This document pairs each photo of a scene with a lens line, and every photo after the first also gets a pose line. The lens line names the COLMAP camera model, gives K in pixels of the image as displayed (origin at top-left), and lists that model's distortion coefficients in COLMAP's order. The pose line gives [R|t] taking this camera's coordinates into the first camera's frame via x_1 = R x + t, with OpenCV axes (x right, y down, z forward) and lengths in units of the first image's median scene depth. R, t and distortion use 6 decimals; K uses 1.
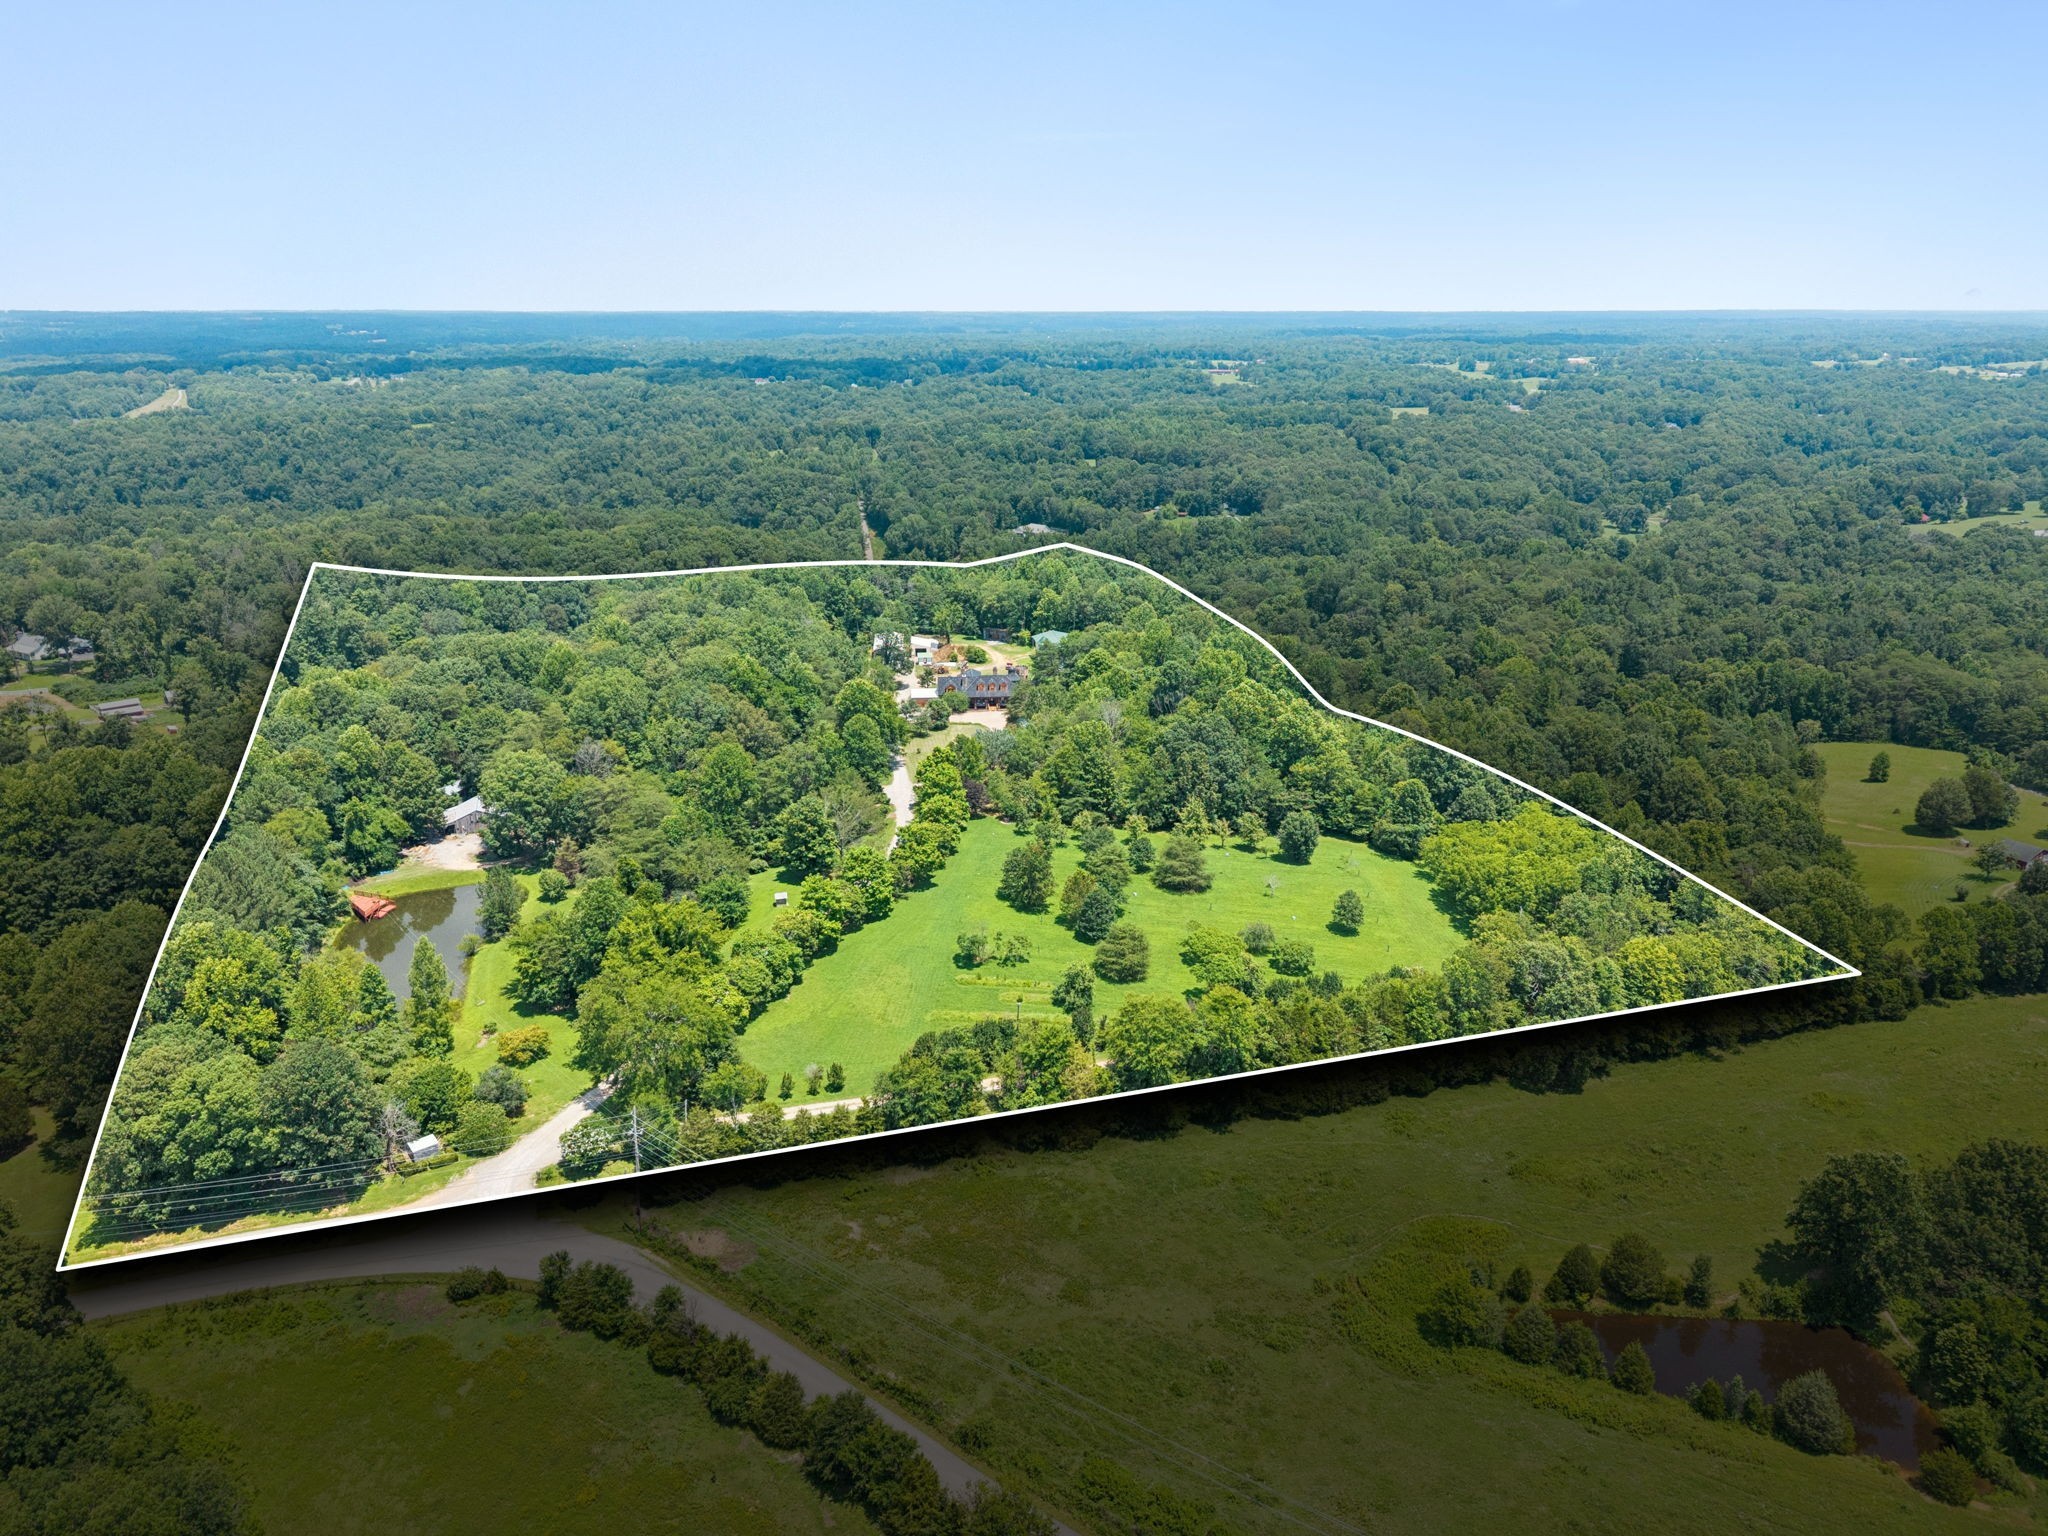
lens RADIAL K [[1423.0, 0, 1027.4], [0, 1423.0, 780.2], [0, 0, 1]] dist [-0.000657, -0.003631]
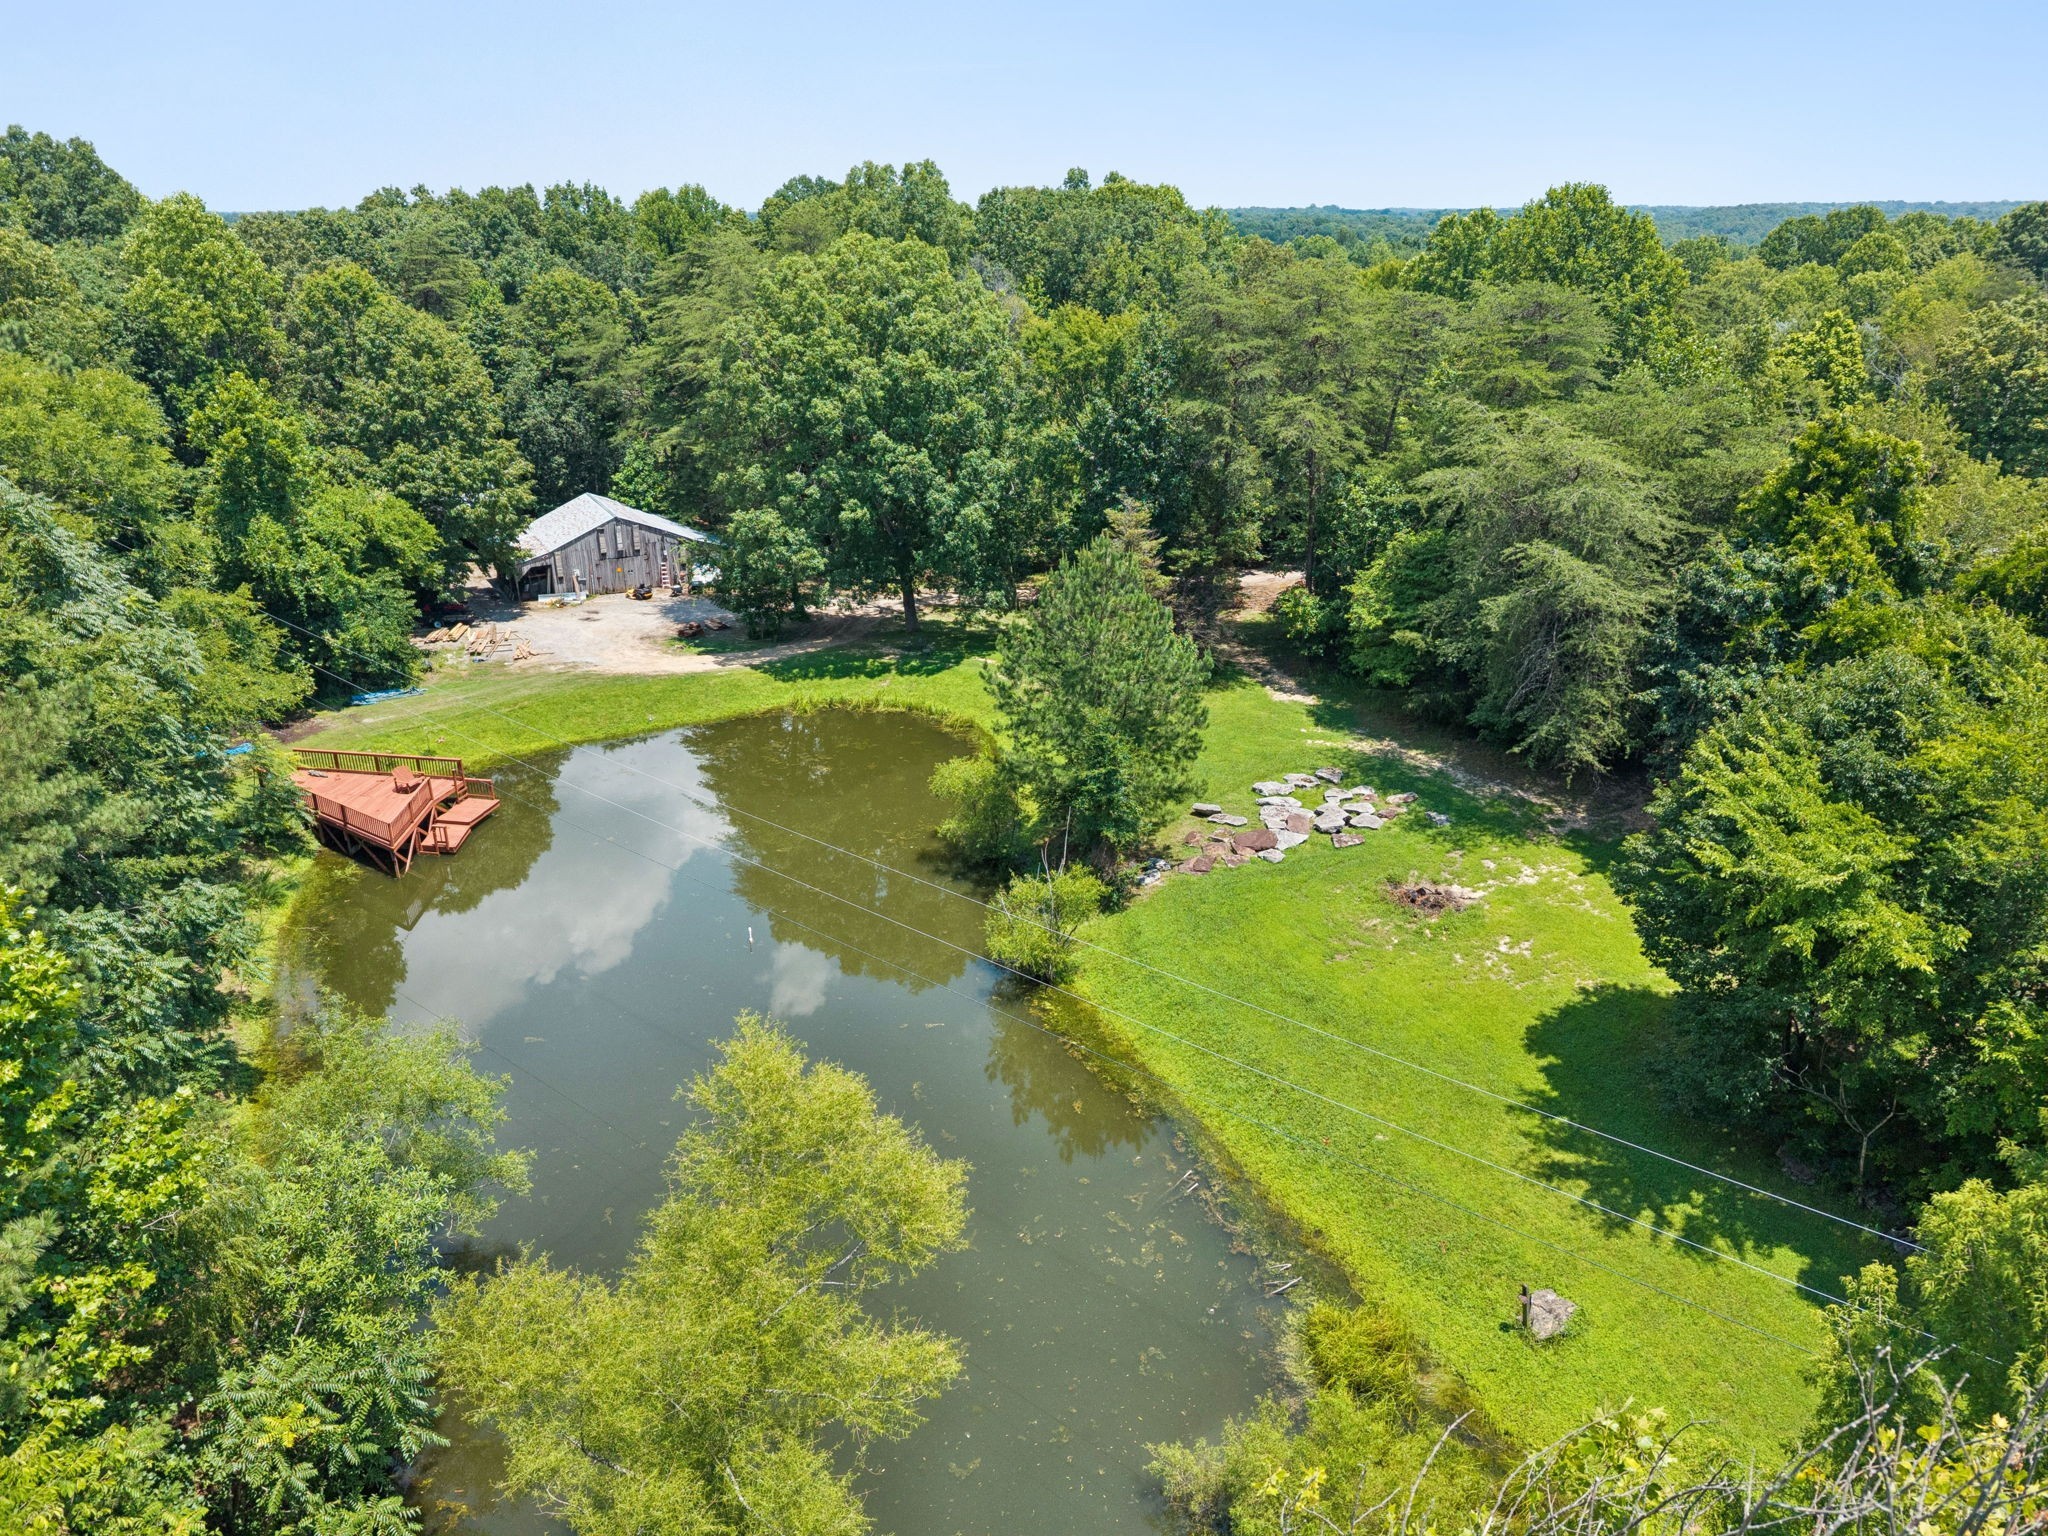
lens RADIAL K [[1423.0, 0, 1027.4], [0, 1423.0, 780.2], [0, 0, 1]] dist [-0.000657, -0.003631]
pose [[0.983463, -0.071400, 0.166438, -0.384894], [0.066350, 0.997157, 0.035709, 0.079935], [-0.168515, -0.024075, 0.985405, 0.732992]]
